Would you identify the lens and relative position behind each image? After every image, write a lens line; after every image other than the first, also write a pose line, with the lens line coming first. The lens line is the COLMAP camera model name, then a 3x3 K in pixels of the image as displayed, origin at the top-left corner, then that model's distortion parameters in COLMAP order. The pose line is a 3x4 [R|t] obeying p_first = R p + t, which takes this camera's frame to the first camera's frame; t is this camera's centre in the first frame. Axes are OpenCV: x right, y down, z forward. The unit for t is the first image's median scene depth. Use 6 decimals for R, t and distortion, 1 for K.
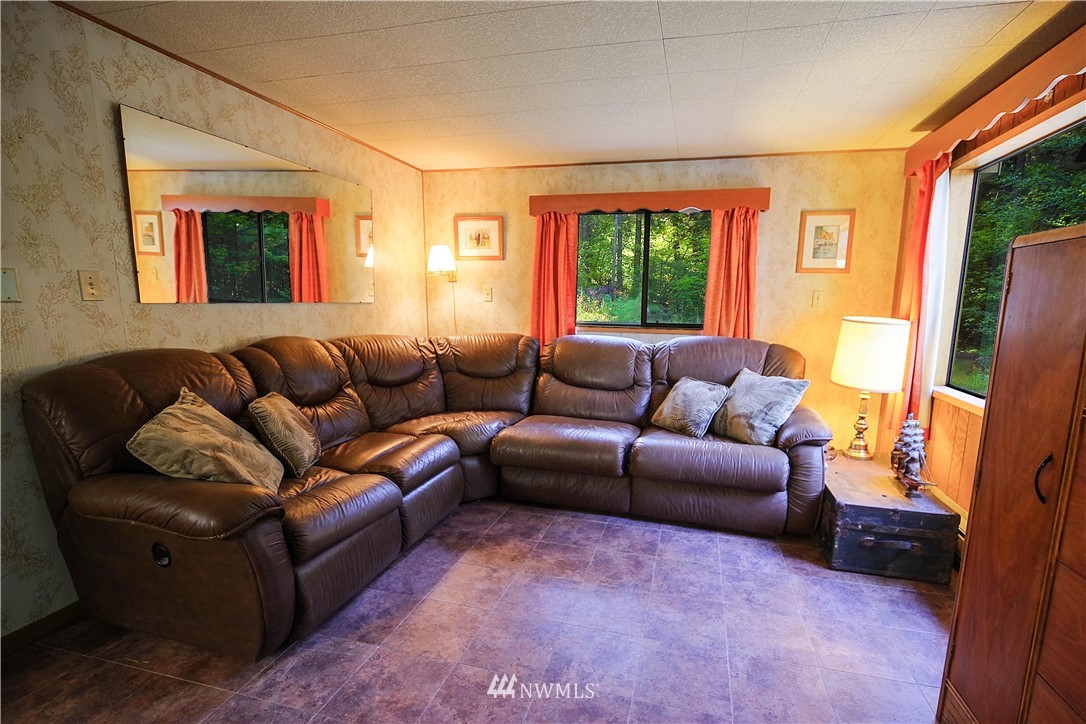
lens RADIAL K [[534.2, 0, 544.8], [0, 534.2, 396.7], [0, 0, 1]] dist [-0.001262, -0.000295]
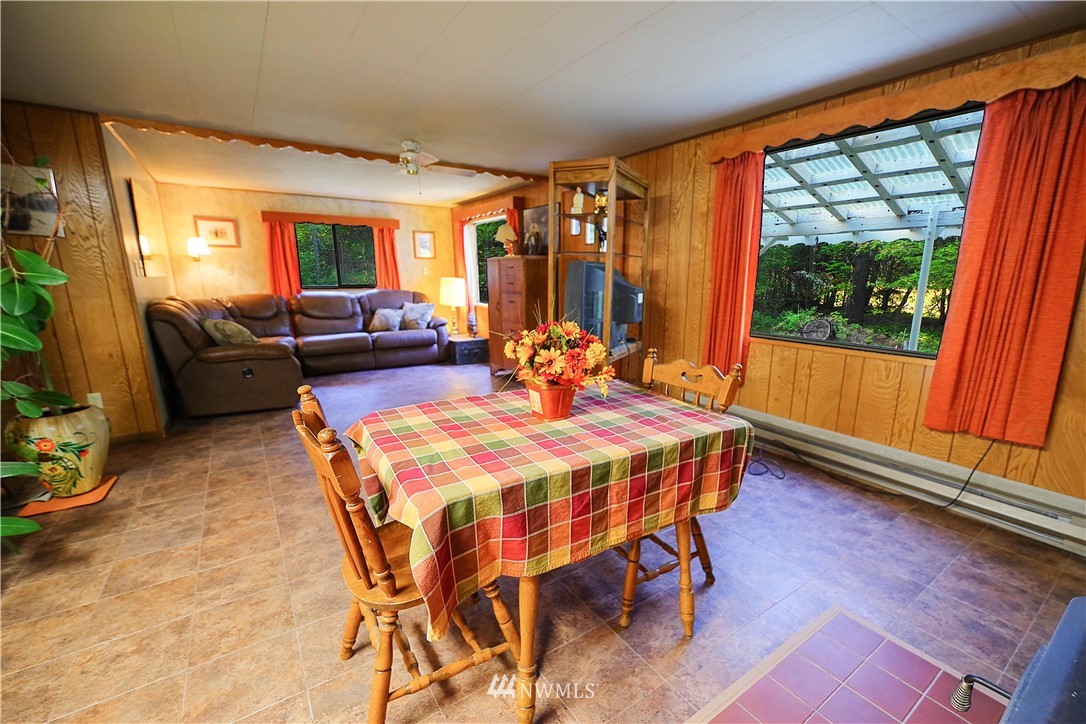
lens RADIAL K [[424.8, 0, 543.0], [0, 424.8, 362.0], [0, 0, 1]] dist [0.000057, -0.000023]
pose [[0.686072, -0.161488, 0.709385, -0.498882], [0.139898, 0.986141, 0.089189, 0.107947], [-0.713956, 0.038051, 0.699156, -0.607615]]
